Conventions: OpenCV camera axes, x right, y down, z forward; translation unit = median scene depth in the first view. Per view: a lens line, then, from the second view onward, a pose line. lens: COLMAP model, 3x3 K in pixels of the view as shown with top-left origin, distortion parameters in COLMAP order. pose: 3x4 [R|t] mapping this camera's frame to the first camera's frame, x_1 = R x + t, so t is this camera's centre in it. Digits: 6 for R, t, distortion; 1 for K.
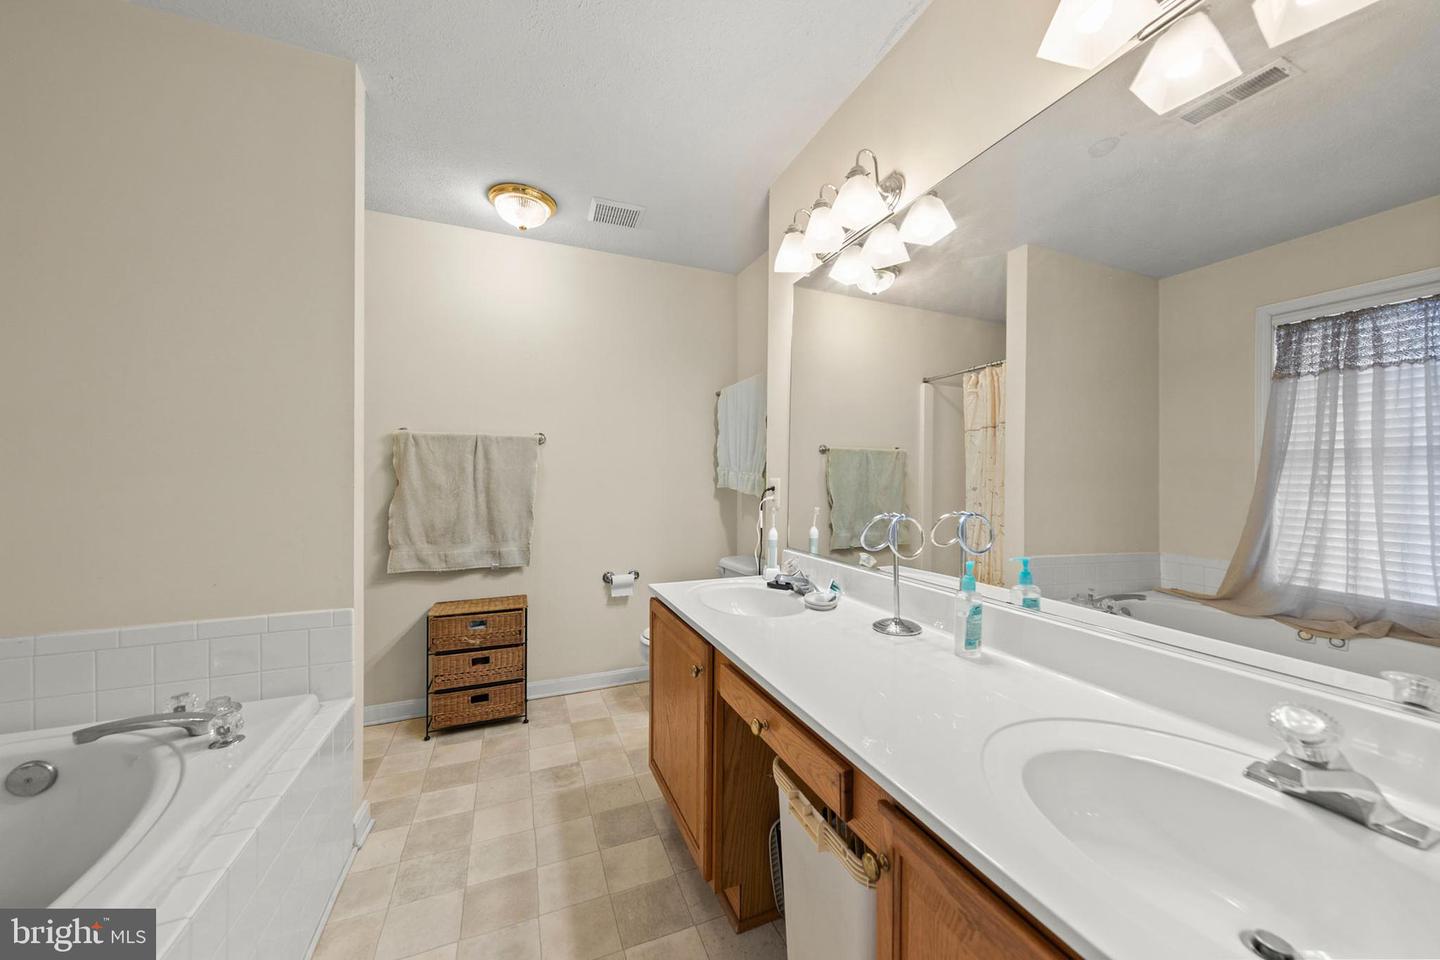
lens RADIAL K [[538.8, 0, 720.0], [0, 538.8, 480.0], [0, 0, 1]] dist [0.000079, -0.000002]
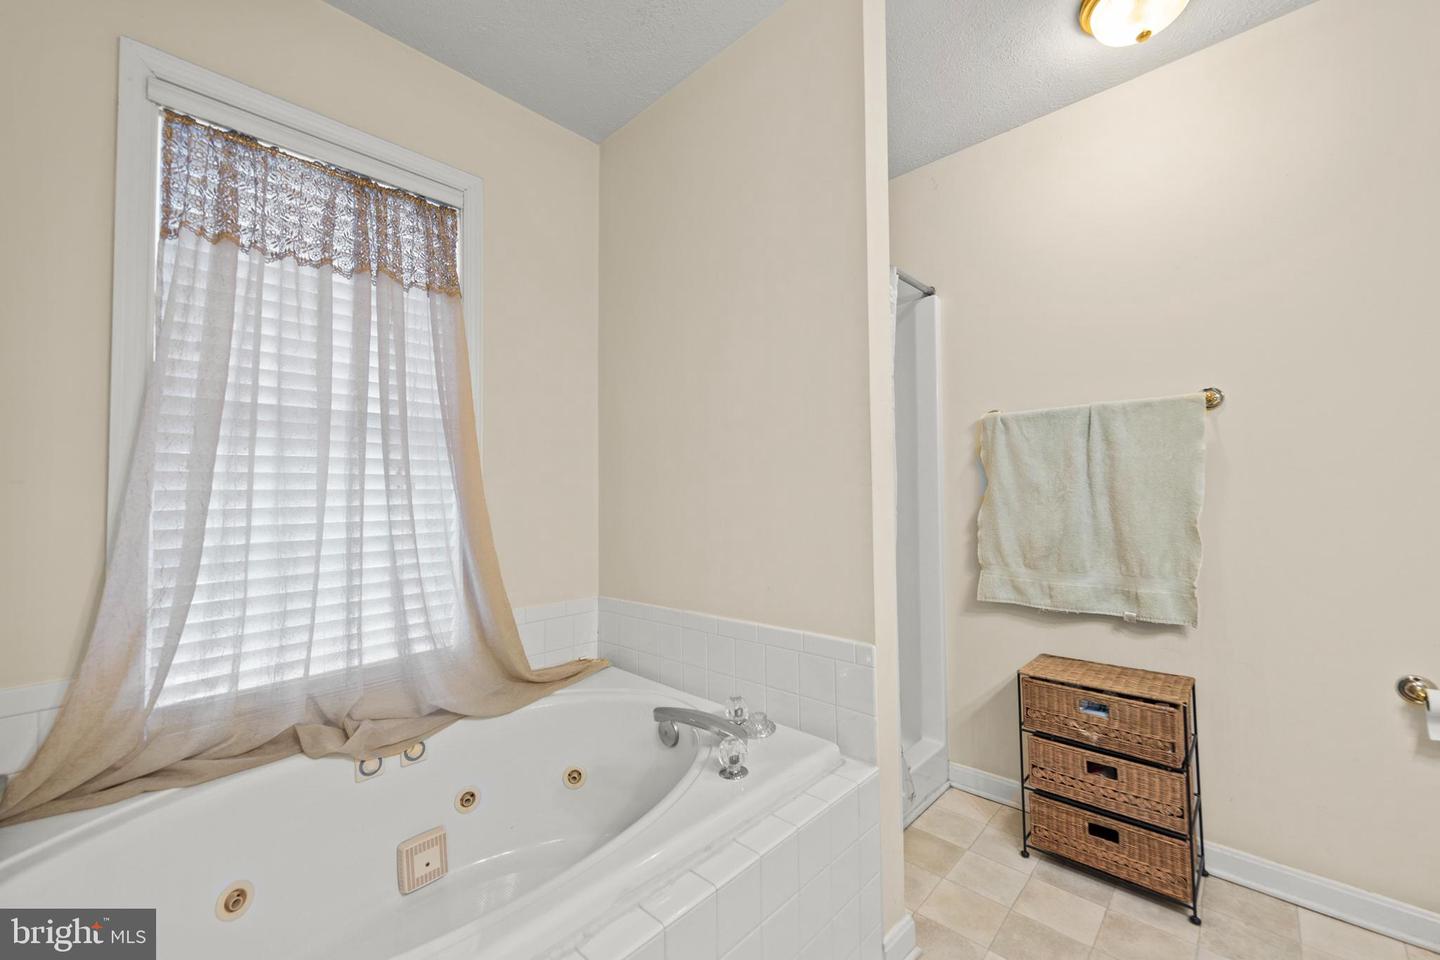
lens RADIAL K [[583.9, 0, 722.0], [0, 583.9, 461.9], [0, 0, 1]] dist [0.001257, 0.000475]
pose [[0.438260, -0.052263, -0.897327, -0.018503], [0.011418, 0.998551, -0.052582, 0.015409], [0.898776, 0.012799, 0.438222, 0.301439]]
